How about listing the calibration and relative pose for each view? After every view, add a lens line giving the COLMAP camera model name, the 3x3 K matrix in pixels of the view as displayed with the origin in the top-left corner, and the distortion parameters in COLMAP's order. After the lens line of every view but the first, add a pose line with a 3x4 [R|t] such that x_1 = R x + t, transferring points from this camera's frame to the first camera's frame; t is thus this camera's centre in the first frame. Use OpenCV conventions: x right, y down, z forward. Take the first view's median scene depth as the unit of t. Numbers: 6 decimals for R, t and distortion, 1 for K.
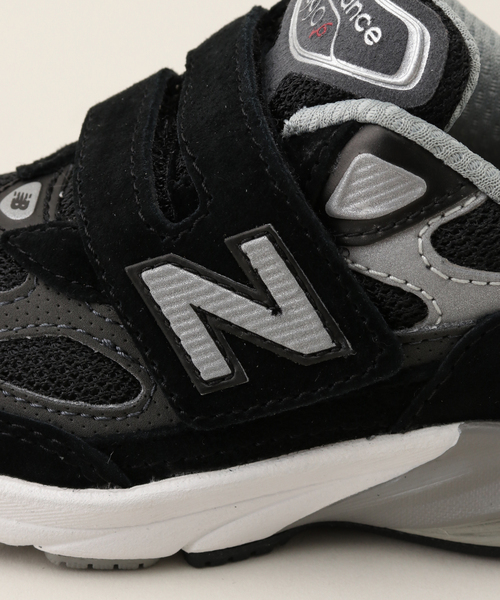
lens RADIAL K [[2114.7, 0, 250.0], [0, 2114.7, 300.0], [0, 0, 1]] dist [0.161246, 1.141471]
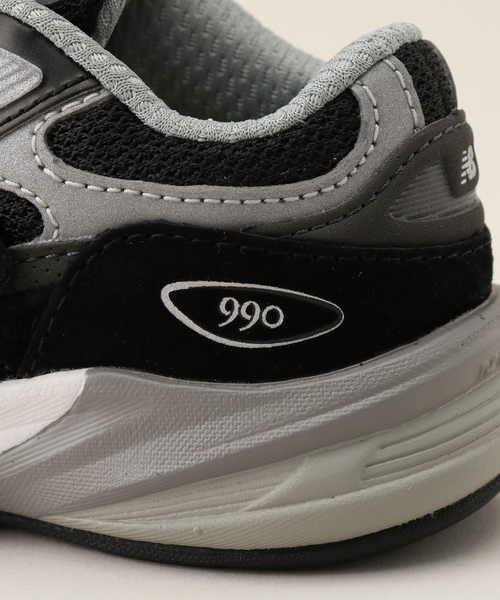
lens RADIAL K [[2114.7, 0, 250.0], [0, 2114.7, 300.0], [0, 0, 1]] dist [0.161246, 1.141471]
pose [[0.957187, 0.042631, -0.286315, 0.423891], [-0.122724, 0.955570, -0.268001, 0.264998], [0.262169, 0.291665, 0.919891, 0.211250]]
